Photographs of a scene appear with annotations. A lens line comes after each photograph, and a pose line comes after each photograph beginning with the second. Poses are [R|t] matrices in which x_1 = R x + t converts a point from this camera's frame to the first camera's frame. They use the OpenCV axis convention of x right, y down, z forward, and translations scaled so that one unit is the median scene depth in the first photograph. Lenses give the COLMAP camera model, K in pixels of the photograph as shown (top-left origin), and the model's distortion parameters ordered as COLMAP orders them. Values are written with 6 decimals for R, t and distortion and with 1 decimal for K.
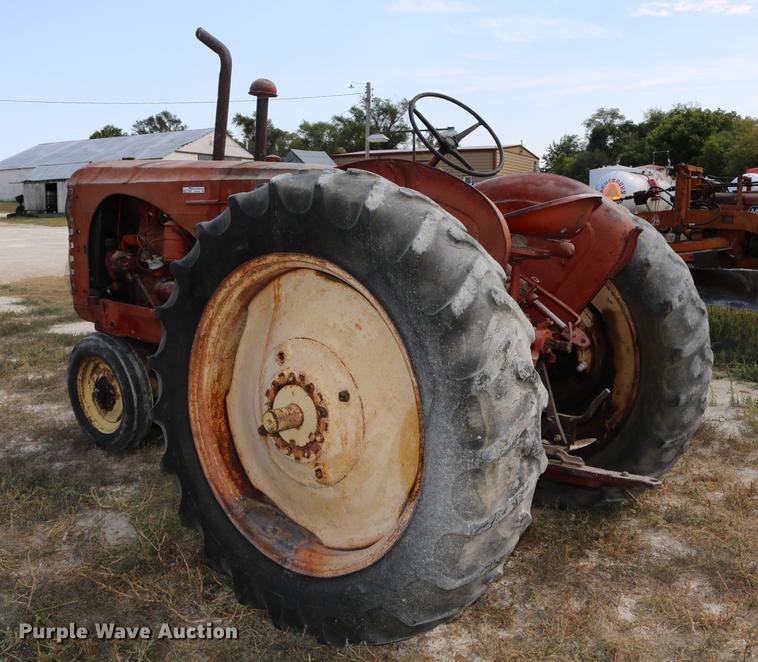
lens RADIAL K [[824.4, 0, 396.6], [0, 824.4, 315.8], [0, 0, 1]] dist [-0.093442, 0.000000]
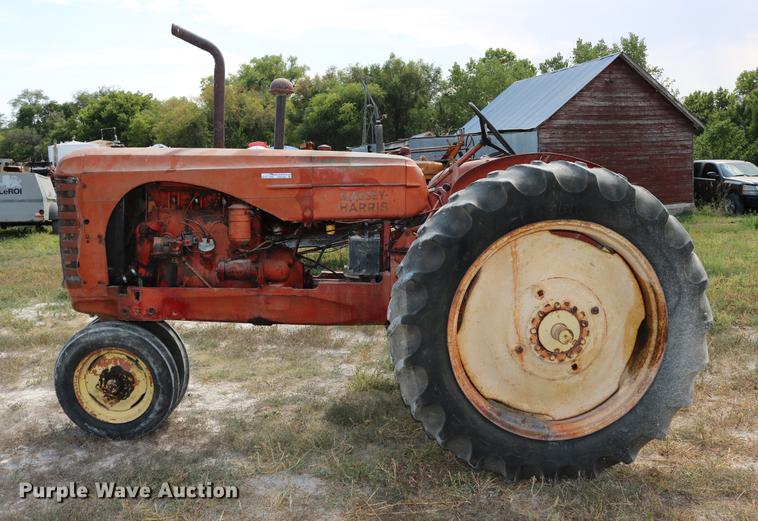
lens RADIAL K [[706.8, 0, 379.8], [0, 706.8, 256.2], [0, 0, 1]] dist [-0.107198, 0.000000]
pose [[0.754202, -0.101049, 0.648821, -0.967138], [0.111672, 0.993433, 0.024911, -0.064339], [-0.647077, 0.053667, 0.760533, 0.216516]]
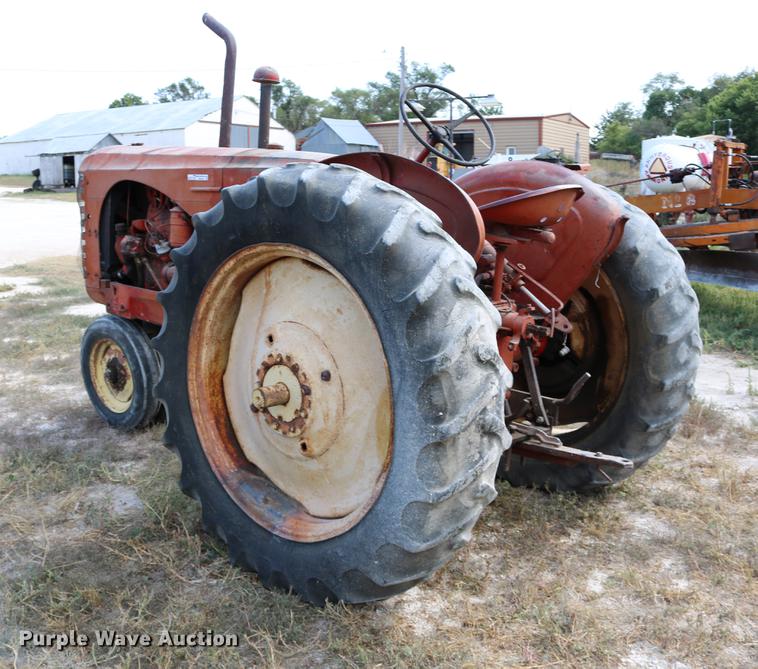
lens RADIAL K [[883.4, 0, 377.9], [0, 883.4, 339.3], [0, 0, 1]] dist [-0.102717, 0.000000]
pose [[0.997938, 0.008815, -0.063579, 0.062872], [-0.005764, 0.998831, 0.048002, -0.005102], [0.063927, -0.047537, 0.996822, -0.121125]]
